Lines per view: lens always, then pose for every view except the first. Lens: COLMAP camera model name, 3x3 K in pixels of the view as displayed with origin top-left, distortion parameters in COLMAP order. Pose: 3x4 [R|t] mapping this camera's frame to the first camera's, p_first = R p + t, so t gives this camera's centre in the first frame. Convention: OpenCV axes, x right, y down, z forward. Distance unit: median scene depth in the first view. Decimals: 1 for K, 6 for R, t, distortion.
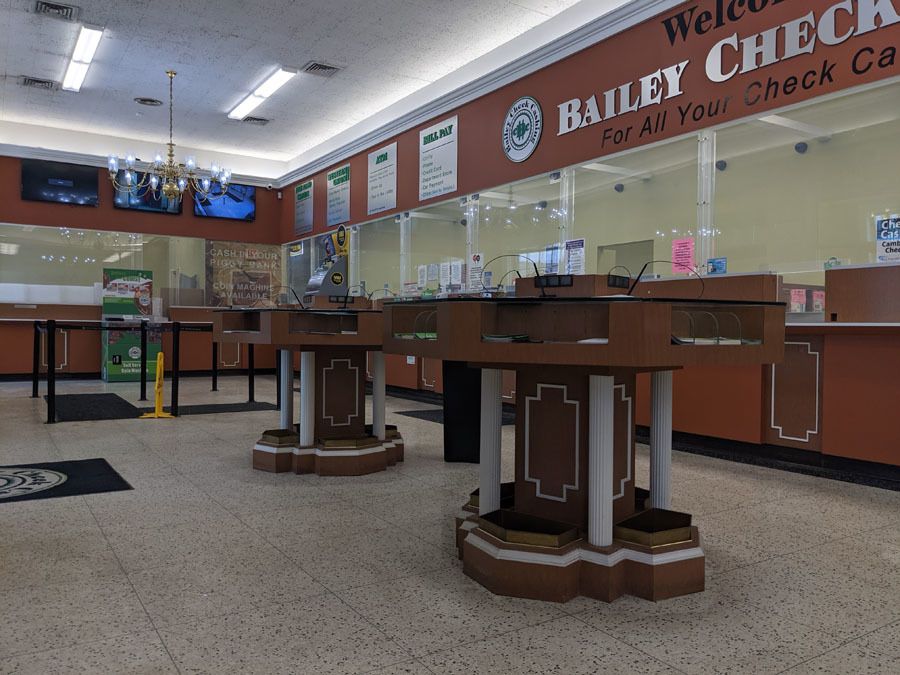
lens RADIAL K [[708.2, 0, 453.3], [0, 708.2, 342.5], [0, 0, 1]] dist [0.058820, -0.093709]
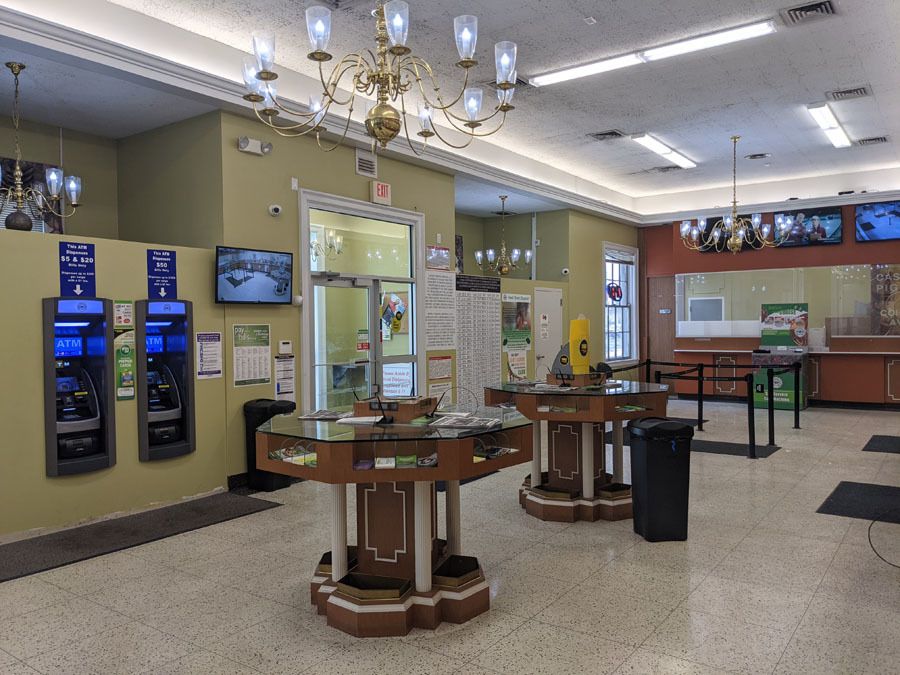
lens RADIAL K [[708.2, 0, 446.5], [0, 708.2, 338.7], [0, 0, 1]] dist [0.058820, -0.093709]
pose [[0.361971, 0.003243, -0.932184, 0.569354], [-0.001932, 0.999994, 0.002729, -0.080789], [0.932187, 0.000813, 0.361975, 0.216713]]
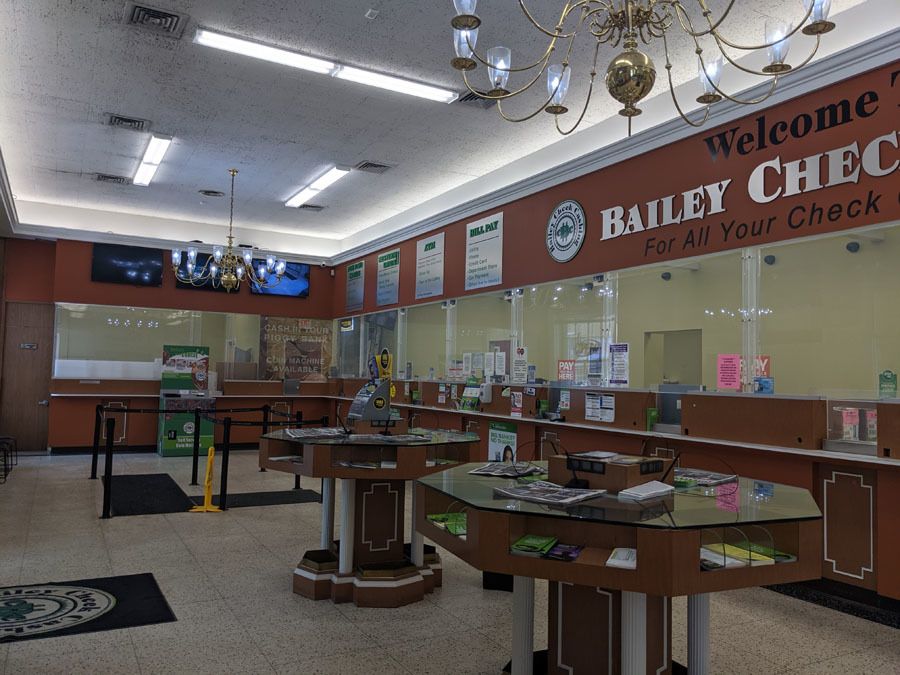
lens RADIAL K [[708.2, 0, 447.2], [0, 708.2, 337.4], [0, 0, 1]] dist [0.058820, -0.093709]
pose [[0.997034, 0.009368, -0.076395, 0.006140], [-0.015072, 0.997112, -0.074435, -0.067693], [0.075477, 0.075365, 0.994295, -0.012891]]
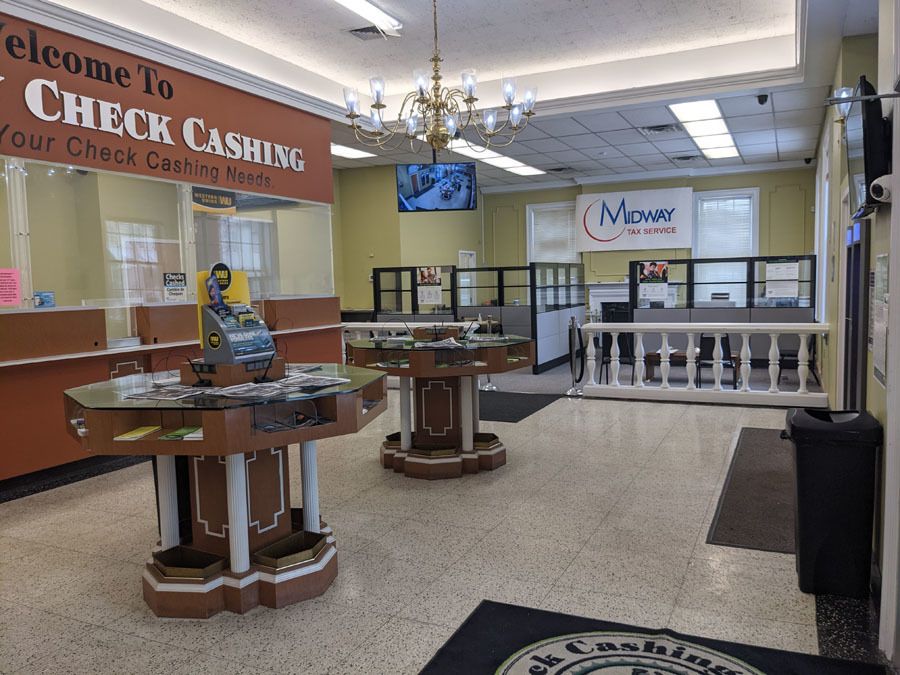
lens RADIAL K [[708.2, 0, 465.0], [0, 708.2, 341.4], [0, 0, 1]] dist [0.058820, -0.093709]
pose [[-0.536666, -0.069859, 0.840898, -0.590194], [0.033015, 0.994065, 0.103653, -0.097204], [-0.843148, 0.083389, -0.531175, 0.755072]]
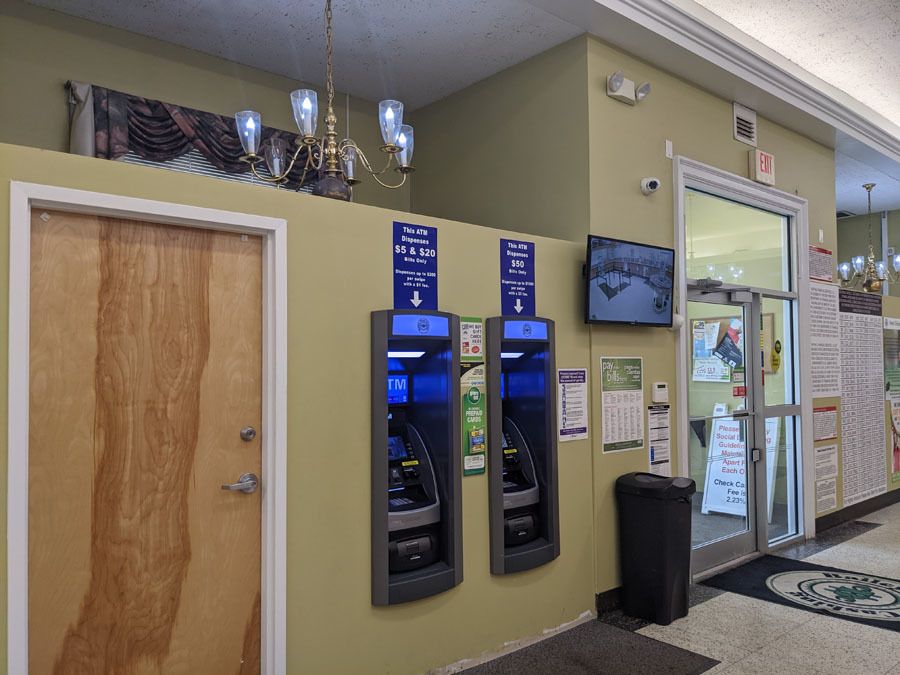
lens RADIAL K [[708.2, 0, 452.8], [0, 708.2, 343.0], [0, 0, 1]] dist [0.058820, -0.093709]
pose [[0.141020, -0.047667, -0.988859, 0.204847], [-0.006093, 0.998779, -0.049014, -0.077861], [0.989988, 0.012937, 0.140557, 0.090489]]
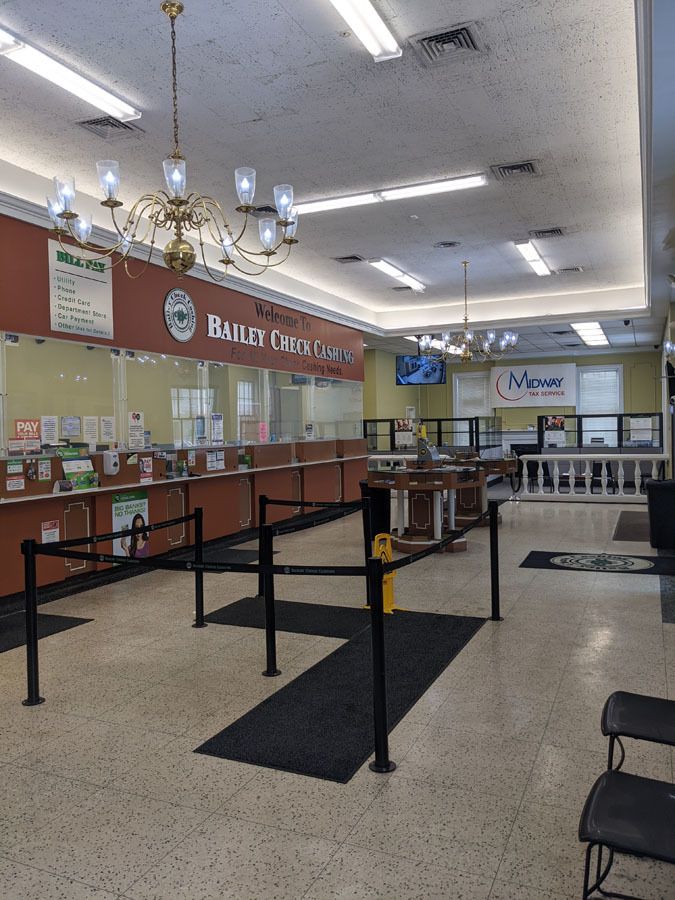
lens RADIAL K [[708.2, 0, 335.8], [0, 708.2, 440.6], [0, 0, 1]] dist [0.058820, -0.093709]
pose [[-0.548635, -0.015641, 0.835915, -1.027310], [0.029025, 0.998866, 0.037740, -0.124349], [-0.835558, 0.044968, -0.547559, 1.416935]]
